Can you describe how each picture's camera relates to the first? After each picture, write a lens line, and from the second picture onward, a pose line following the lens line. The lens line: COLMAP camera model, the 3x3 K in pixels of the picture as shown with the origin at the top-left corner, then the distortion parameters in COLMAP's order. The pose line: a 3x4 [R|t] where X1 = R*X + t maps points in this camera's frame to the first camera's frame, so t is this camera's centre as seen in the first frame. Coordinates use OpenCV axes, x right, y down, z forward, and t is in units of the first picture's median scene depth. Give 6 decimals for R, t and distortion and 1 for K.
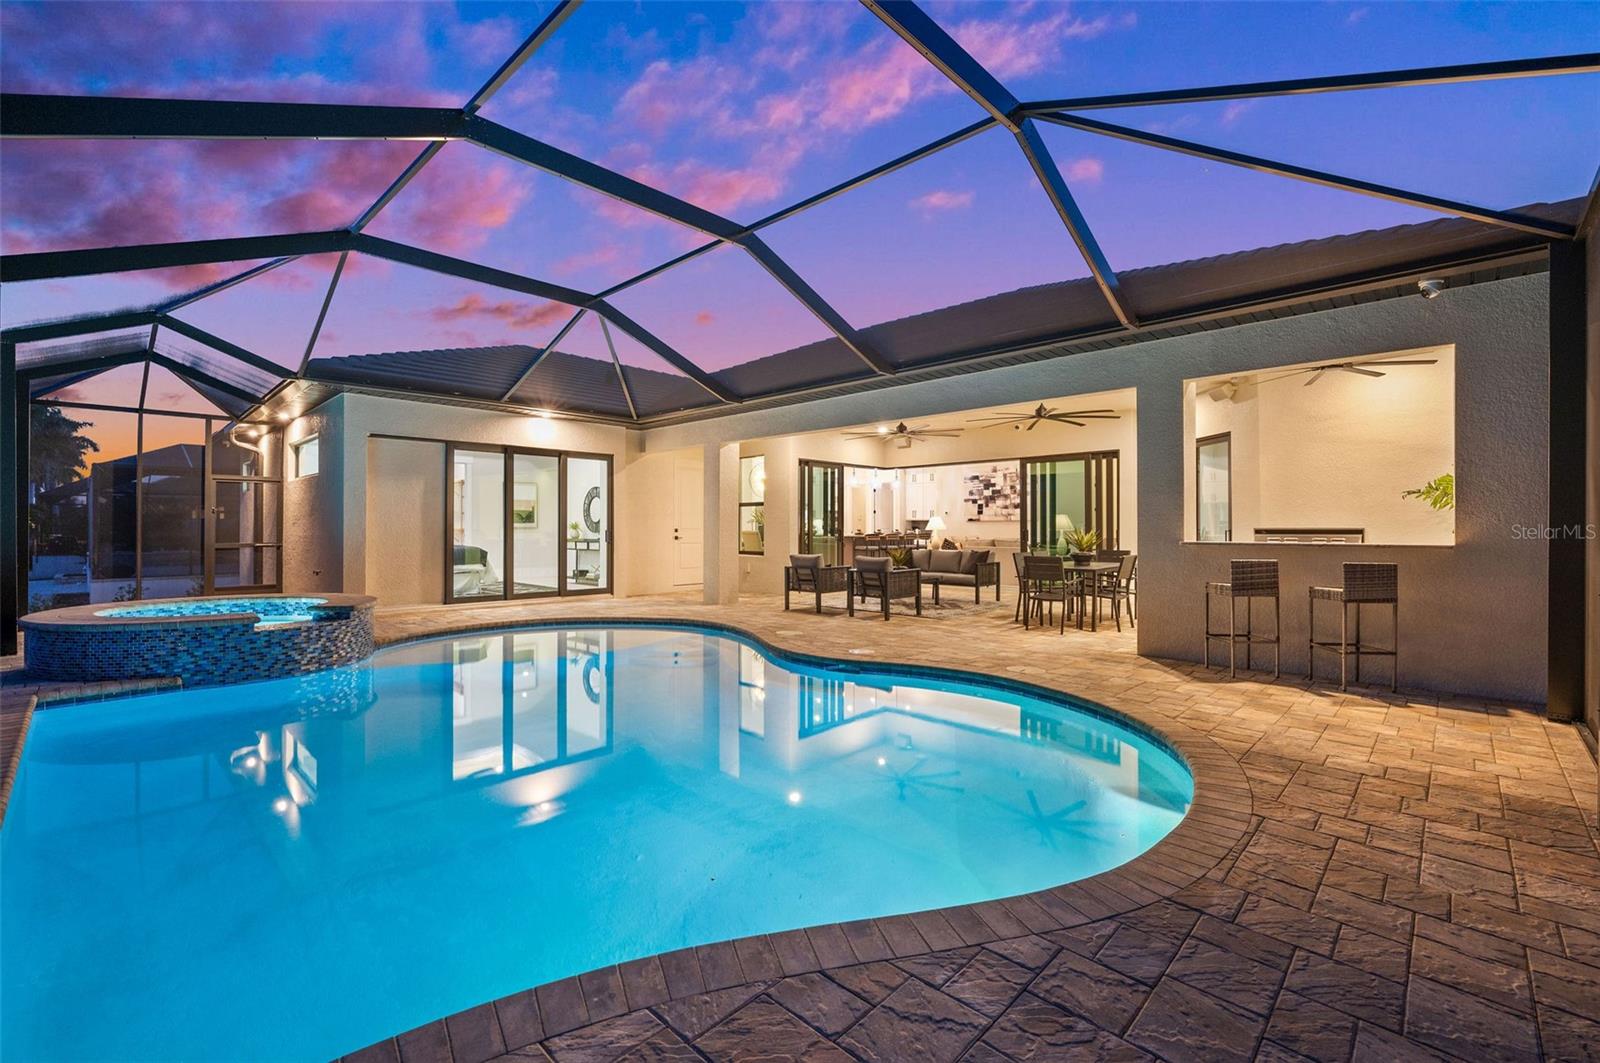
lens RADIAL K [[694.3, 0, 800.0], [0, 694.3, 531.5], [0, 0, 1]] dist [-0.001953, -0.000276]
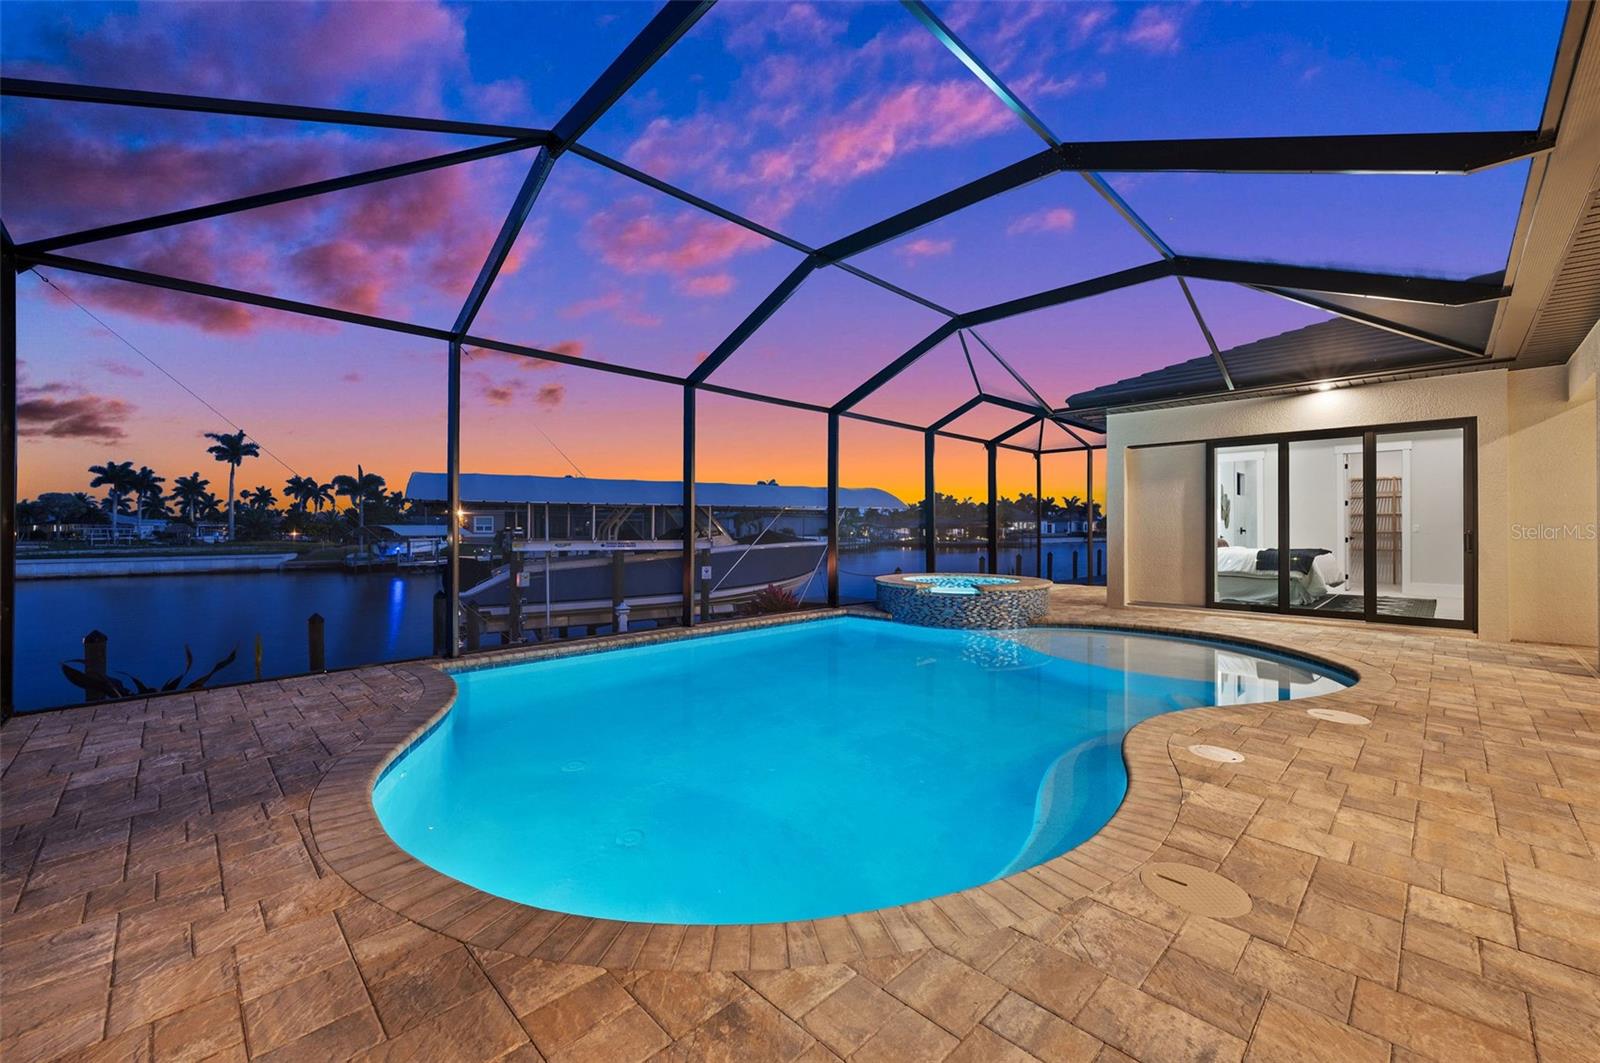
lens RADIAL K [[634.9, 0, 800.0], [0, 634.9, 531.5], [0, 0, 1]] dist [0.001171, 0.000155]
pose [[-0.028932, 0.004034, -0.999573, 0.411277], [-0.004294, 0.999982, 0.004160, -0.003627], [0.999572, 0.004413, -0.028914, 0.463223]]
